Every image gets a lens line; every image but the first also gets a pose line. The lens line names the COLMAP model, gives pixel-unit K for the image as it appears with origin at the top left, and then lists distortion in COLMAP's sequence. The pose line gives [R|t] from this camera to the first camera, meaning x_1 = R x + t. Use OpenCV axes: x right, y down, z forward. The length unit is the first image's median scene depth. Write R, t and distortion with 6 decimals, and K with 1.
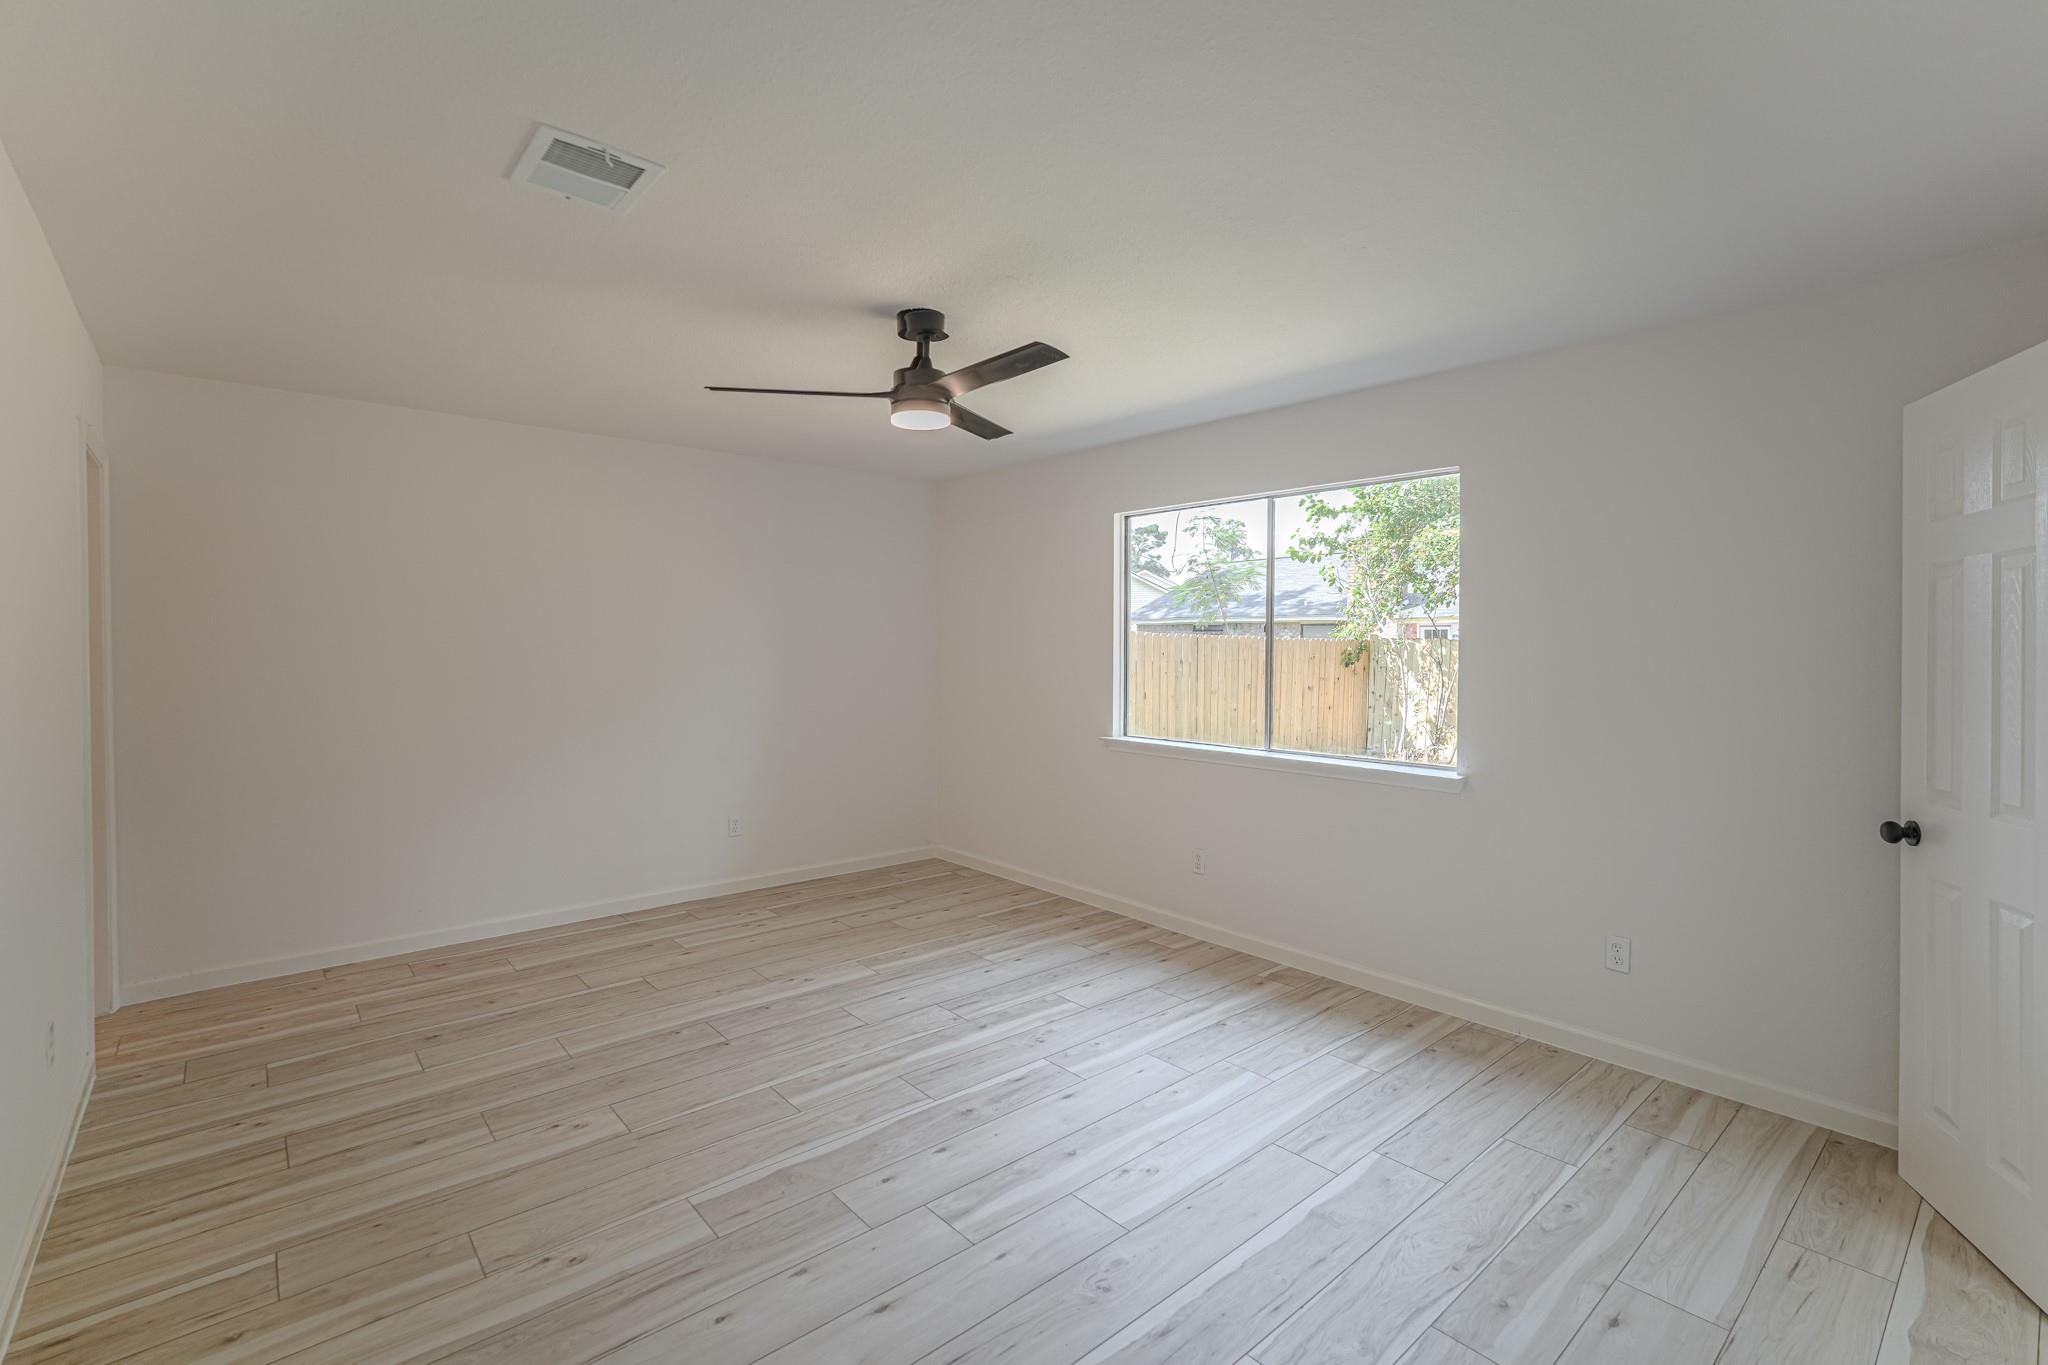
lens RADIAL K [[912.1, 0, 1025.6], [0, 912.1, 657.6], [0, 0, 1]] dist [-0.020588, 0.010717]
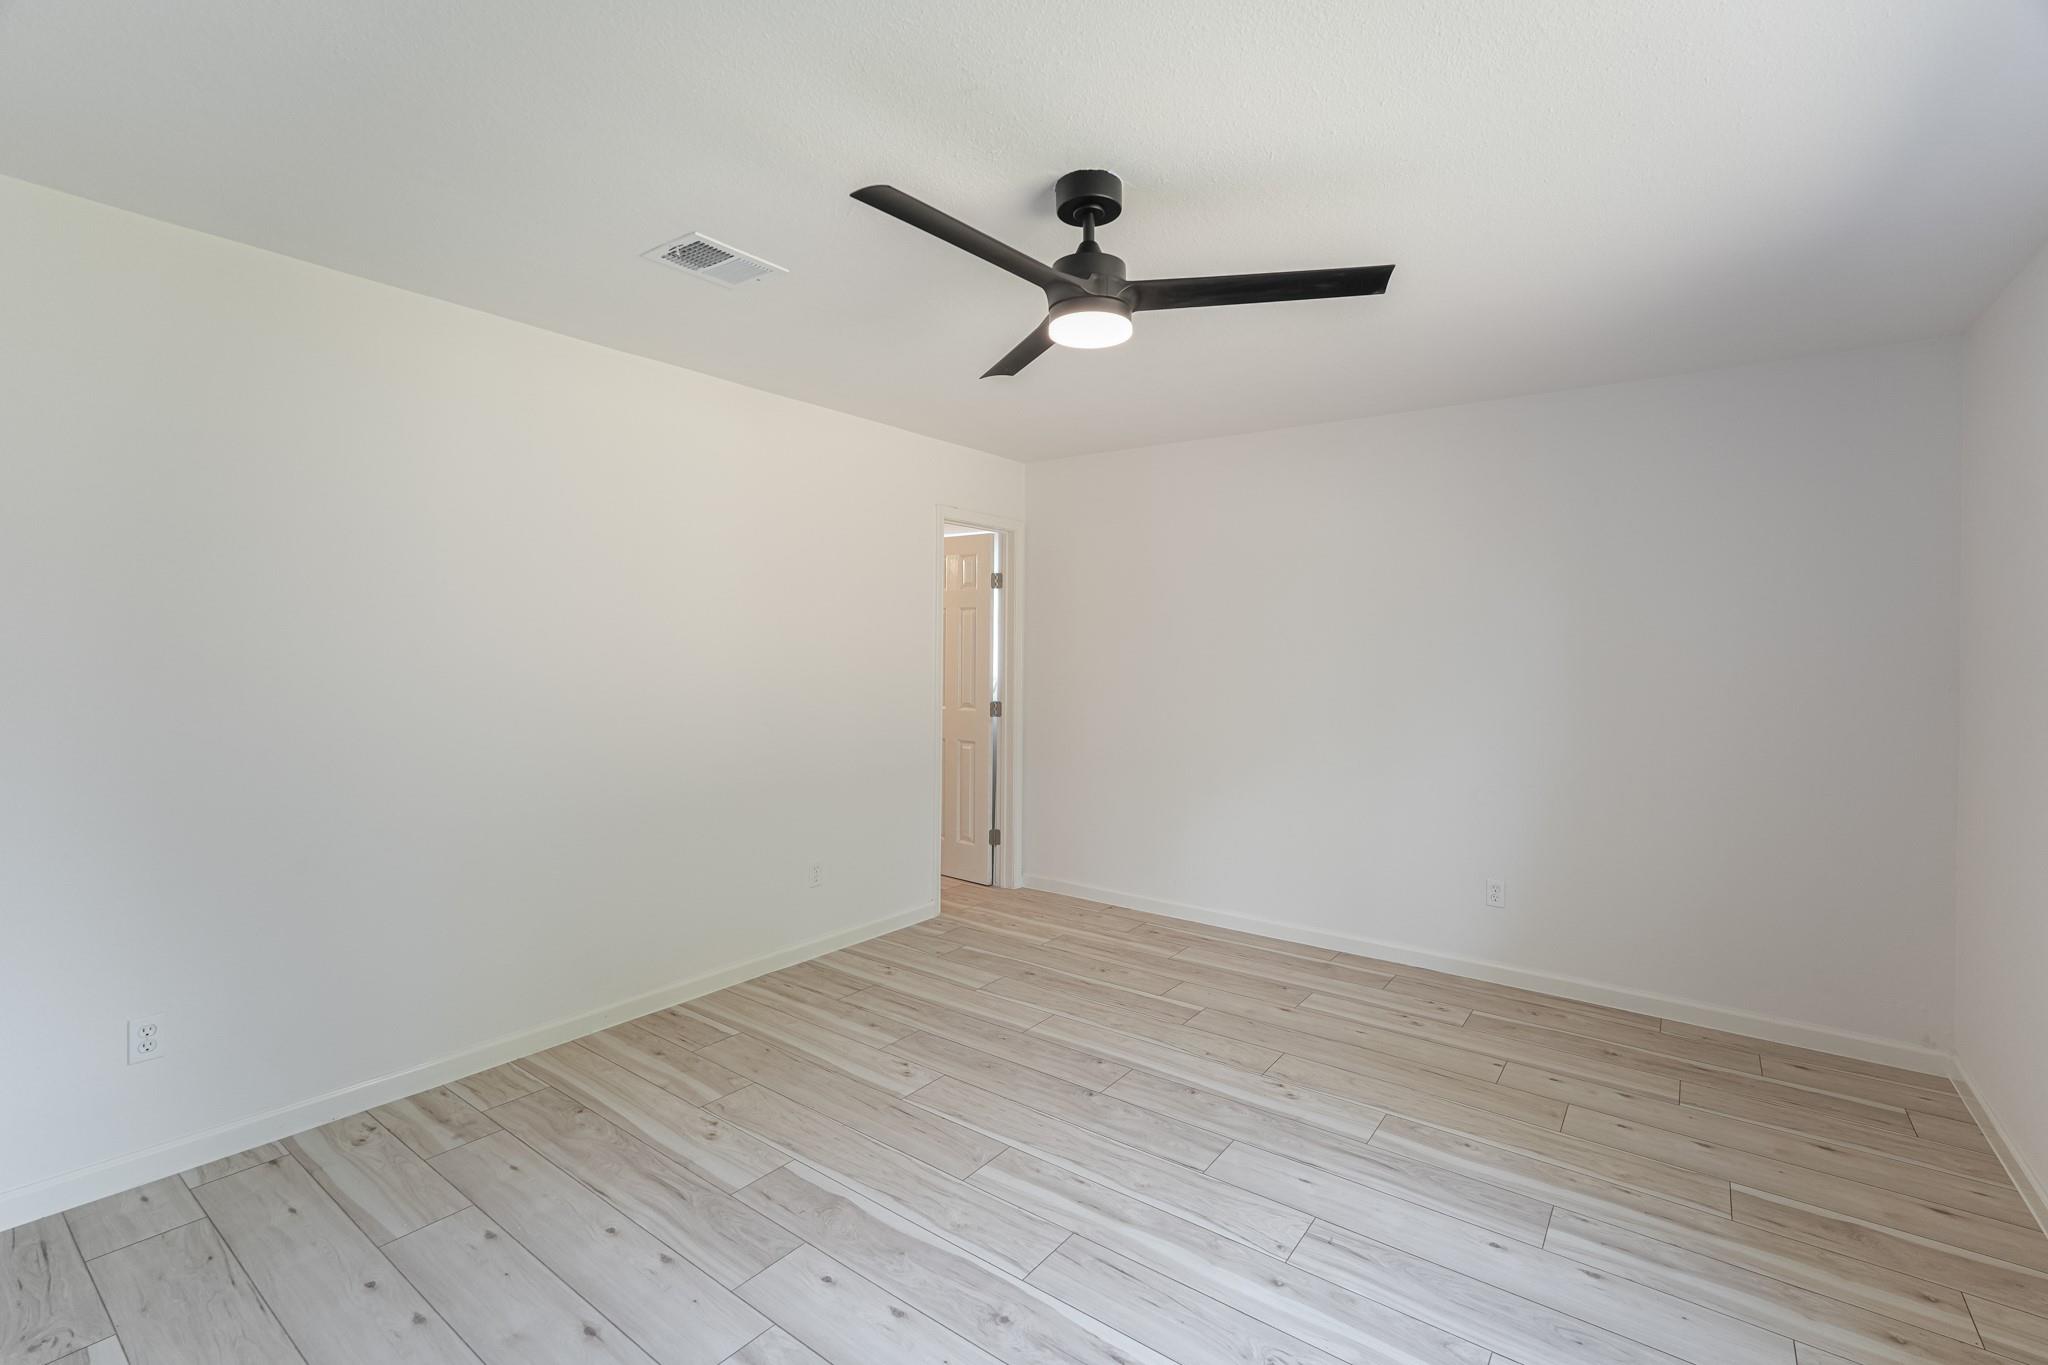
lens RADIAL K [[912.1, 0, 1025.6], [0, 912.1, 657.6], [0, 0, 1]] dist [-0.020588, 0.010717]
pose [[0.219389, 0.013082, -0.975550, 0.536572], [-0.026691, 0.999616, 0.007402, -0.006156], [0.975272, 0.024414, 0.219654, 0.759889]]
